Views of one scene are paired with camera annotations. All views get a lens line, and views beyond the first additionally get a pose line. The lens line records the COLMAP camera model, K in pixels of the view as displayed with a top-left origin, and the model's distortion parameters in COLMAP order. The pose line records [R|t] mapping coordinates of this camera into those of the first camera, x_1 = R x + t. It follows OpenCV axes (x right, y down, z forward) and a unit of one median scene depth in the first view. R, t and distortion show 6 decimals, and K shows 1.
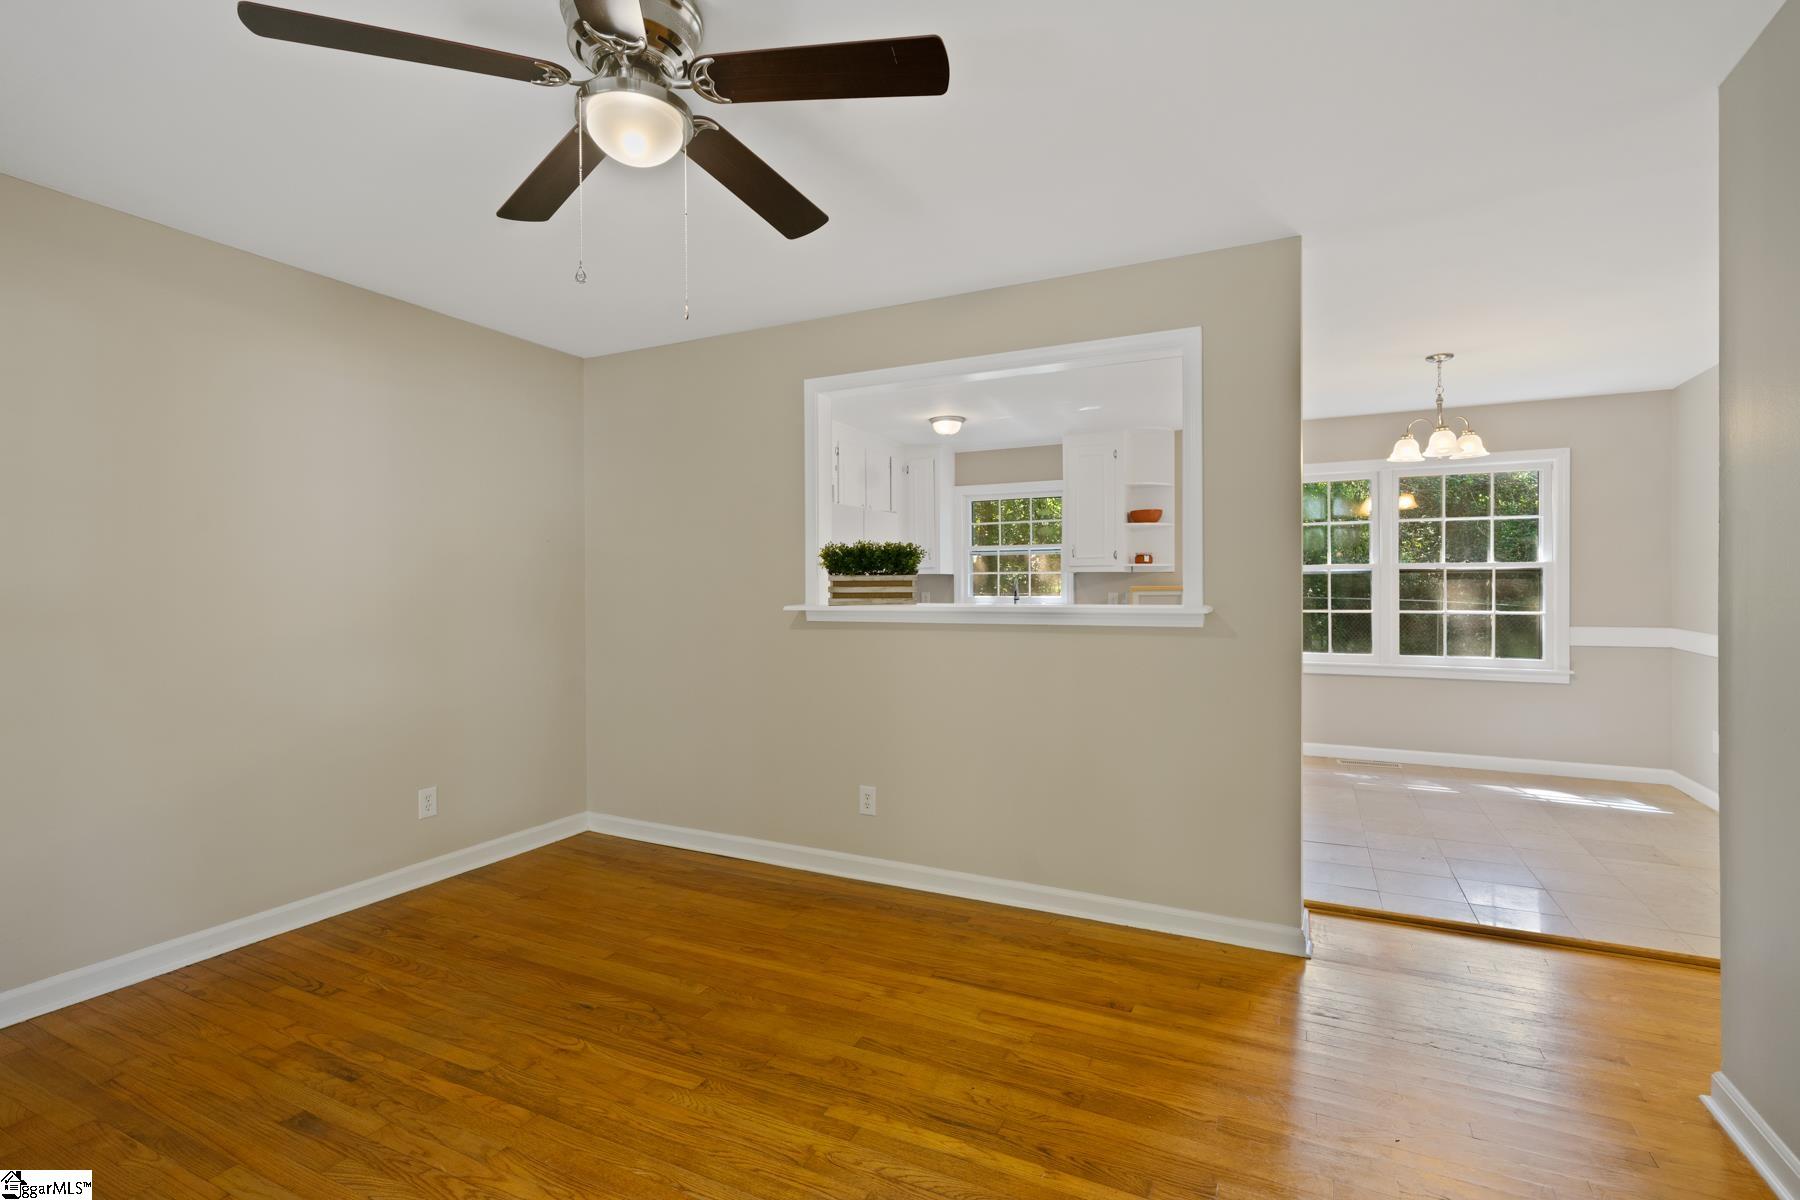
lens RADIAL K [[828.3, 0, 905.1], [0, 828.3, 588.0], [0, 0, 1]] dist [-0.000015, 0.001400]
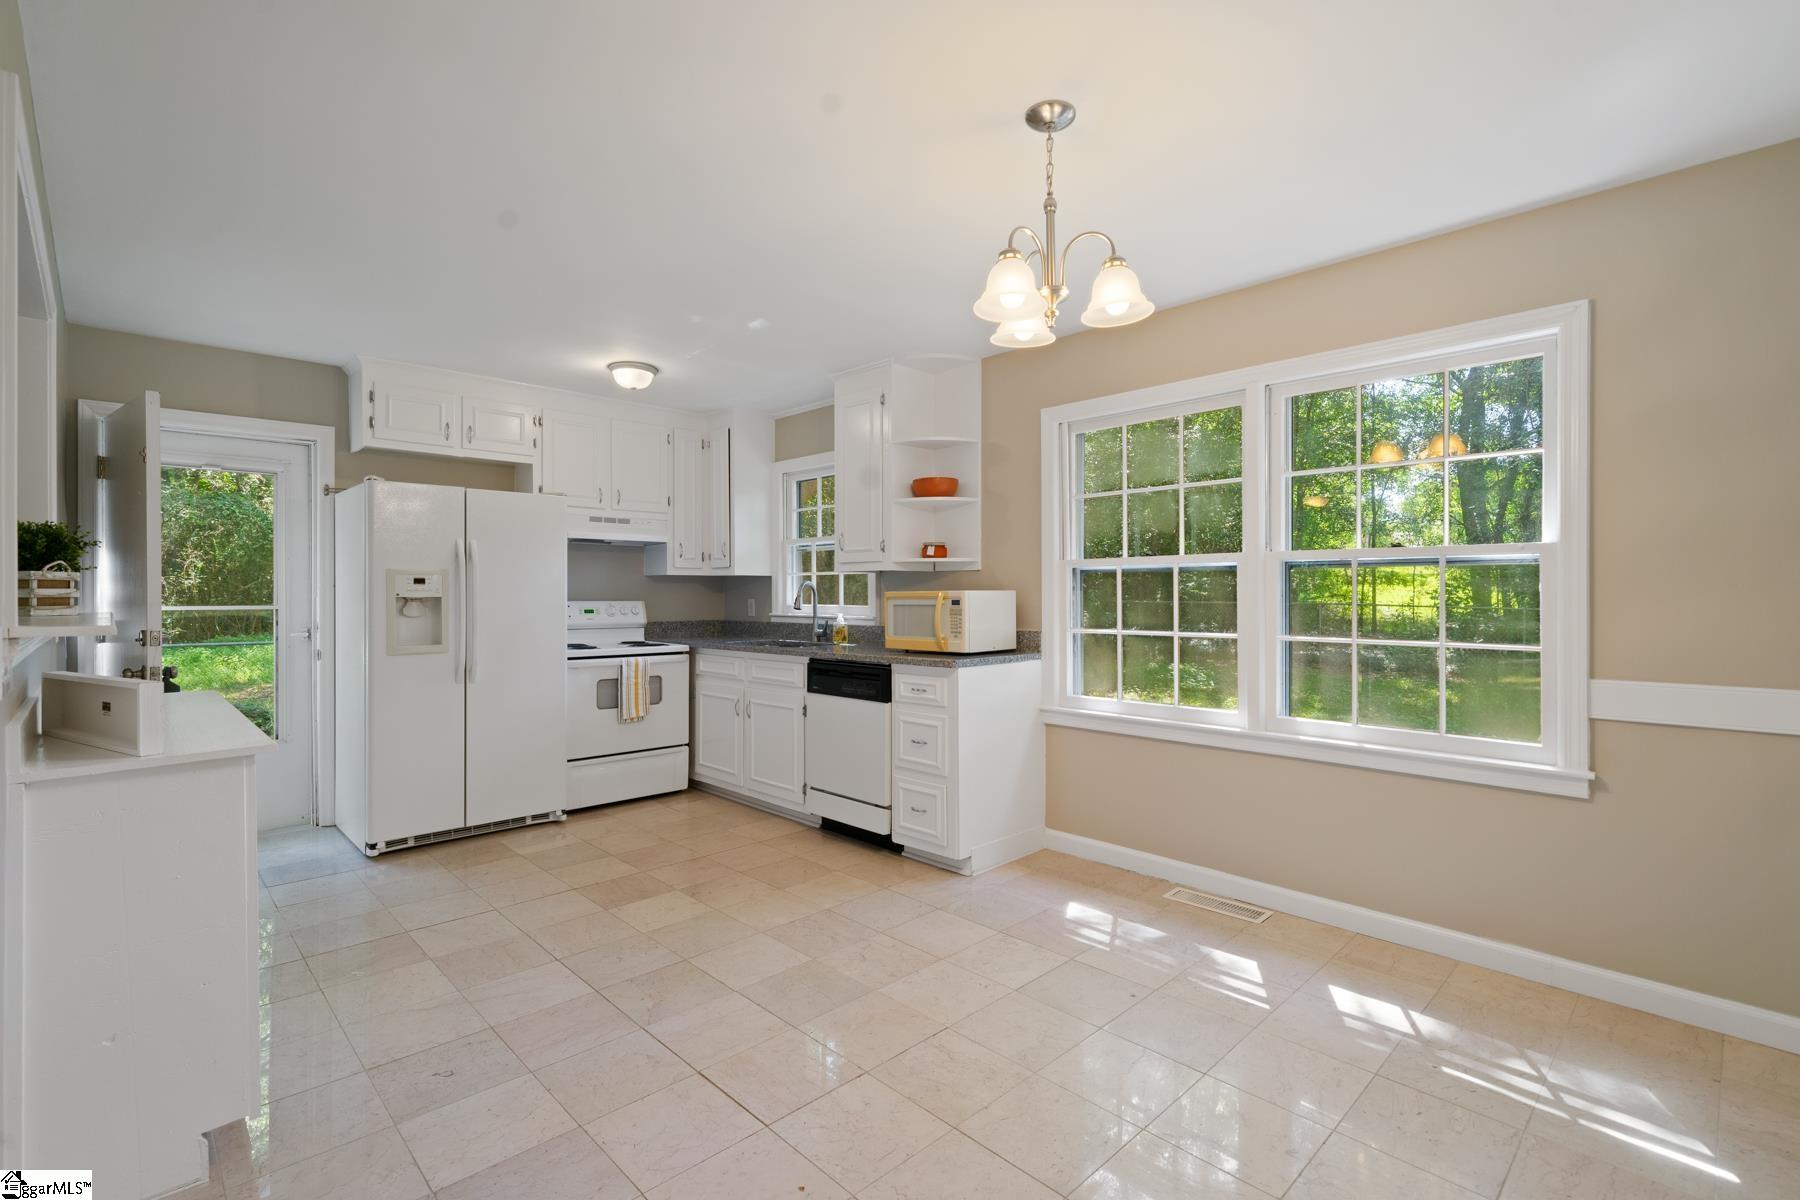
lens RADIAL K [[828.3, 0, 909.9], [0, 828.3, 599.2], [0, 0, 1]] dist [-0.000015, 0.001400]
pose [[0.940190, 0.005978, -0.340597, 0.896148], [-0.003493, 0.999963, 0.007907, -0.001541], [0.340632, -0.006244, 0.940176, 0.632188]]
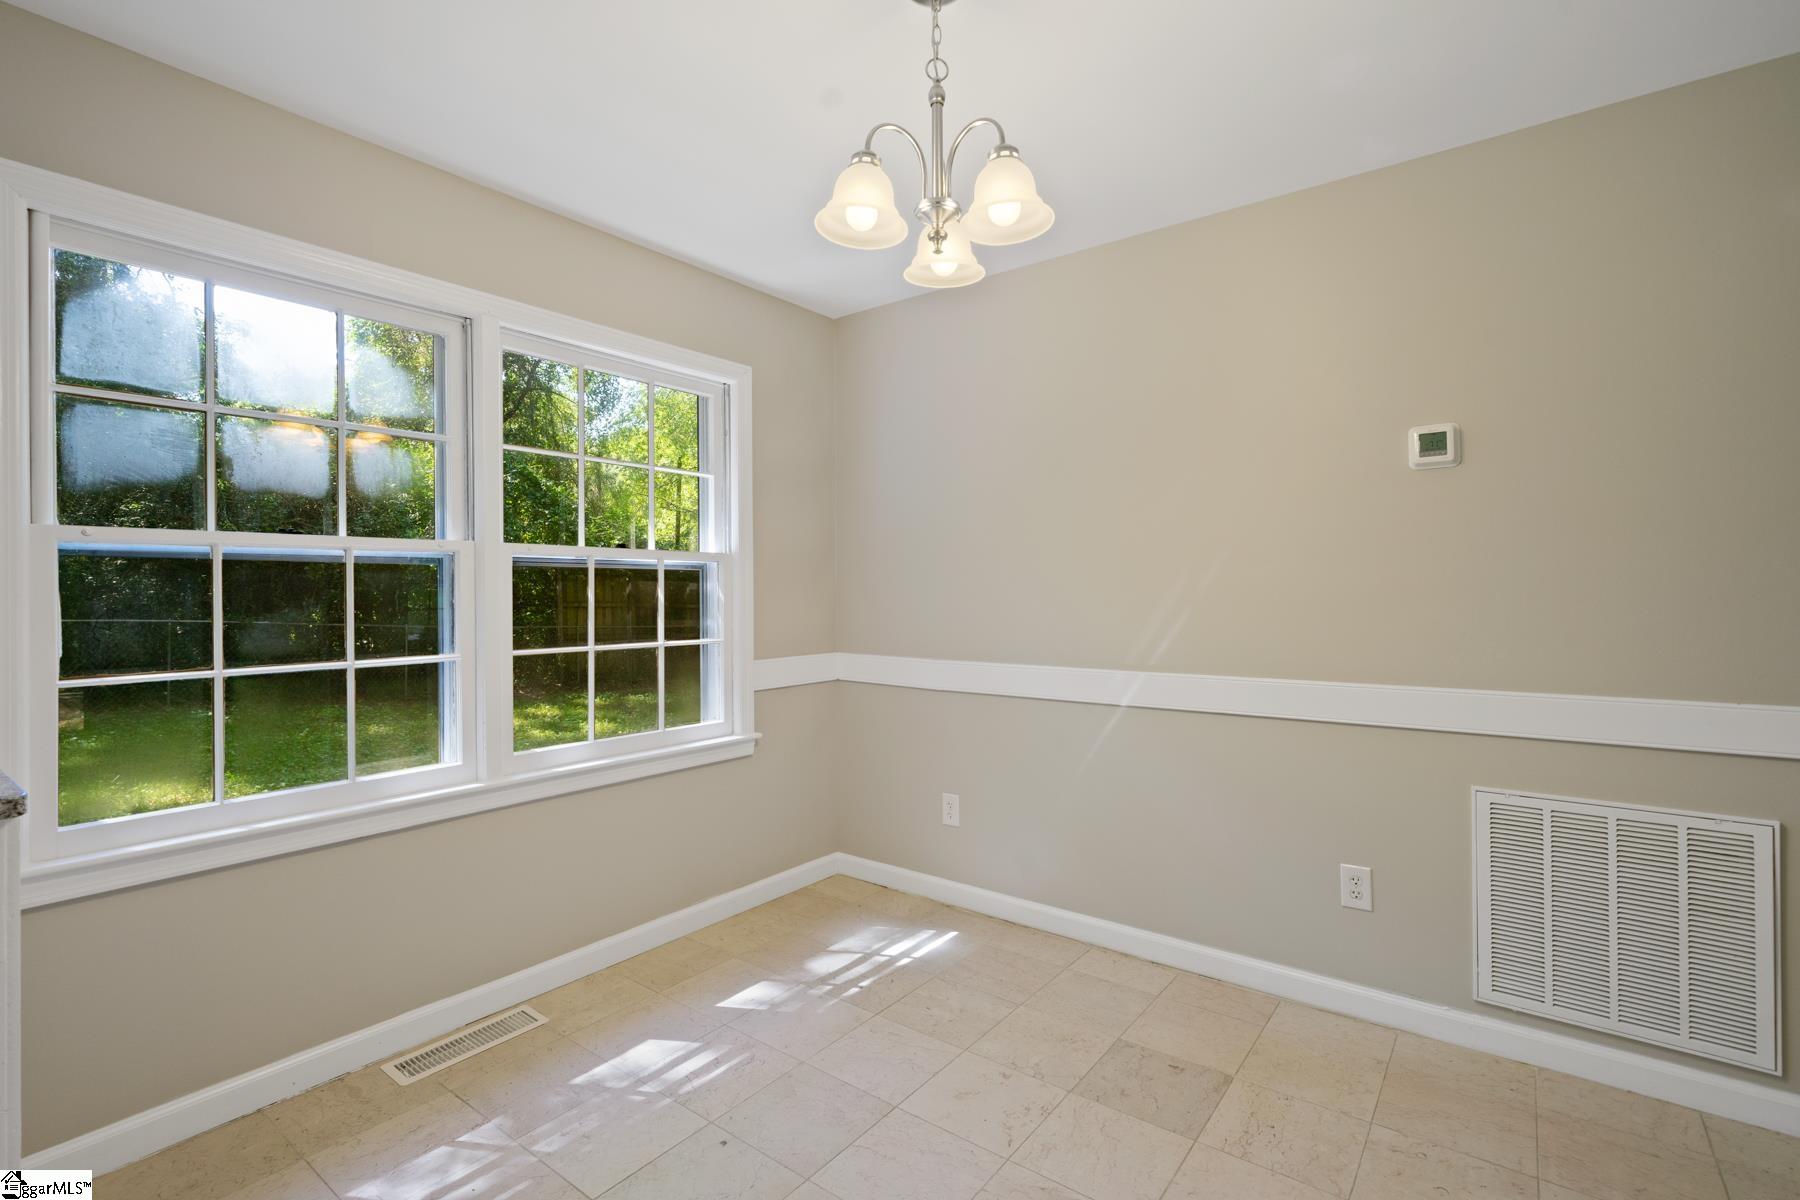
lens RADIAL K [[828.3, 0, 905.5], [0, 828.3, 587.6], [0, 0, 1]] dist [-0.000015, 0.001400]
pose [[0.194610, 0.009139, 0.980838, 0.338709], [0.009166, 0.999896, -0.011136, 0.000881], [-0.980838, 0.011158, 0.194506, 1.150133]]
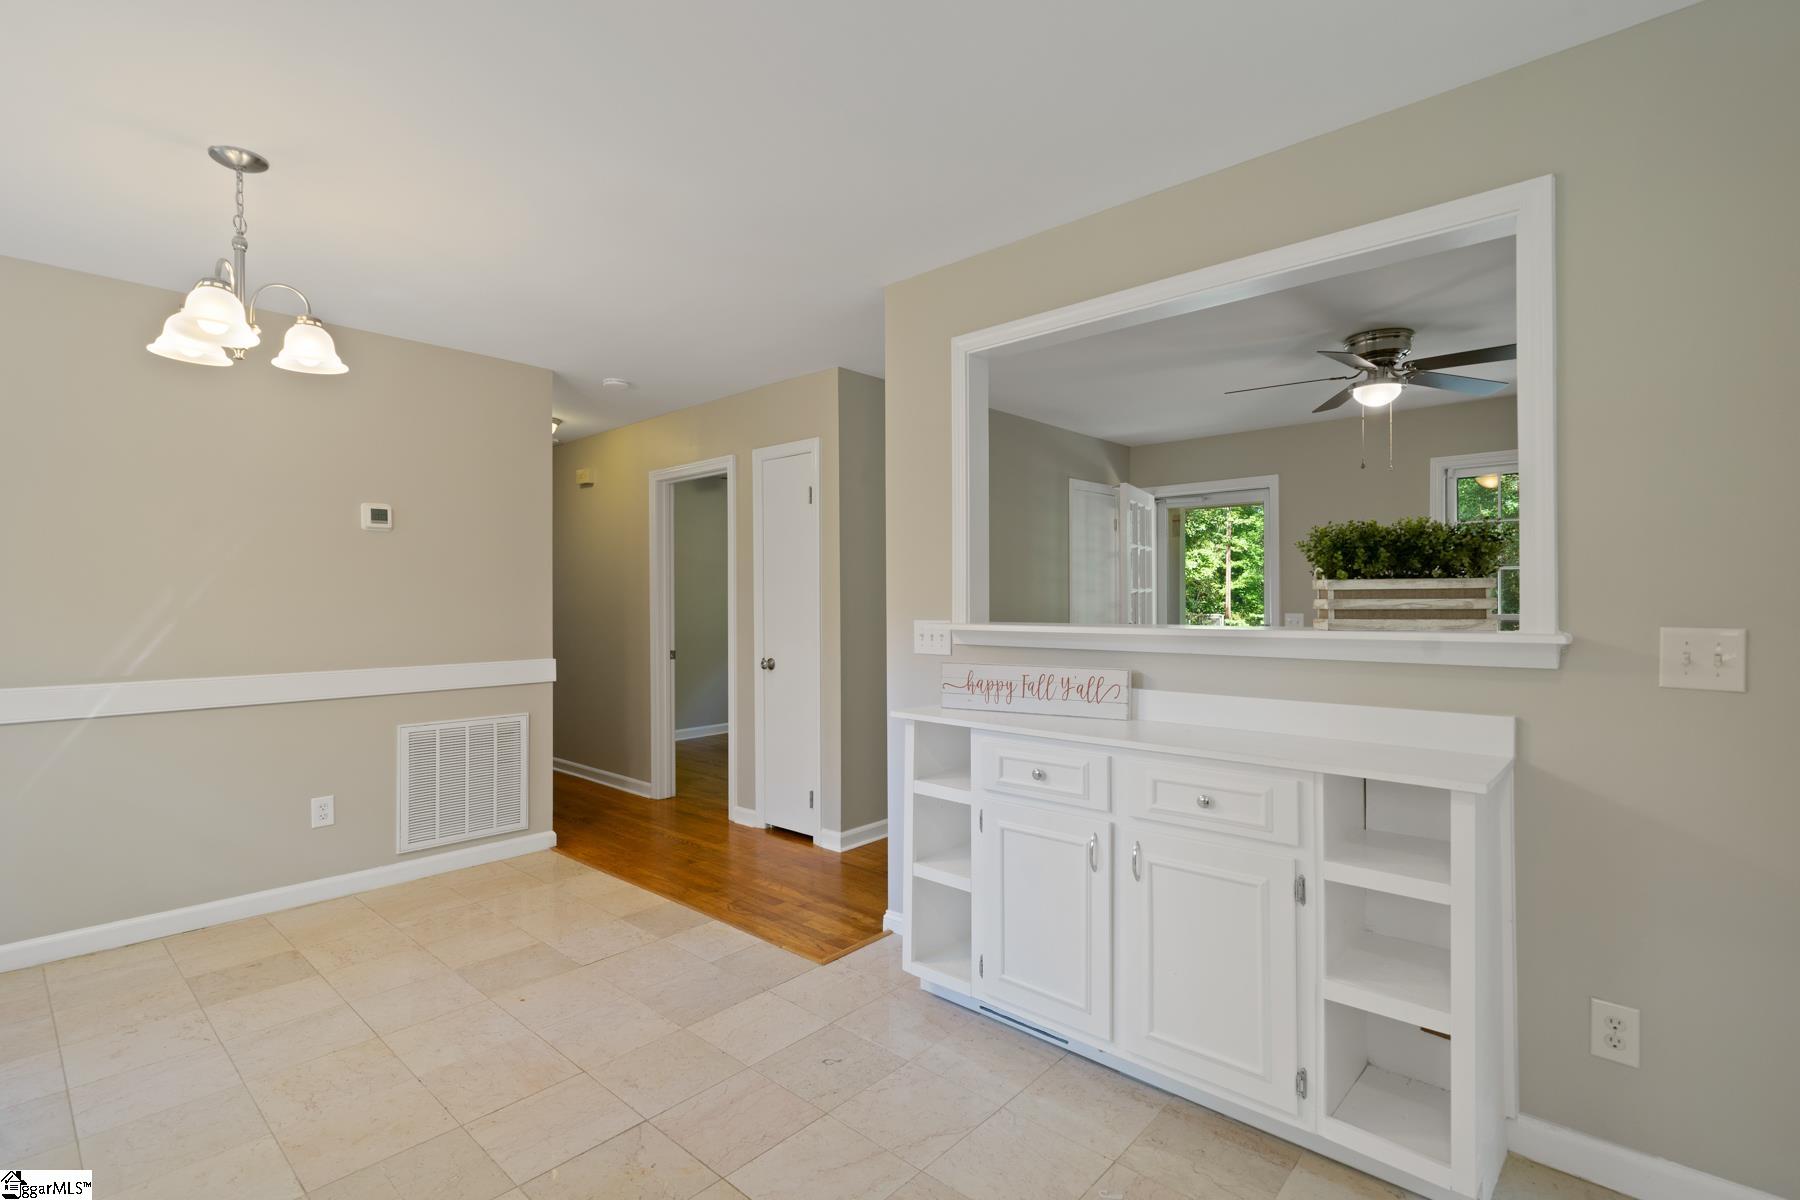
lens RADIAL K [[828.3, 0, 907.1], [0, 828.3, 607.8], [0, 0, 1]] dist [-0.000015, 0.001400]
pose [[-0.961582, 0.006136, 0.274450, 0.136952], [0.008857, 0.999923, 0.008676, -0.003077], [-0.274375, 0.010774, -0.961562, 1.679620]]
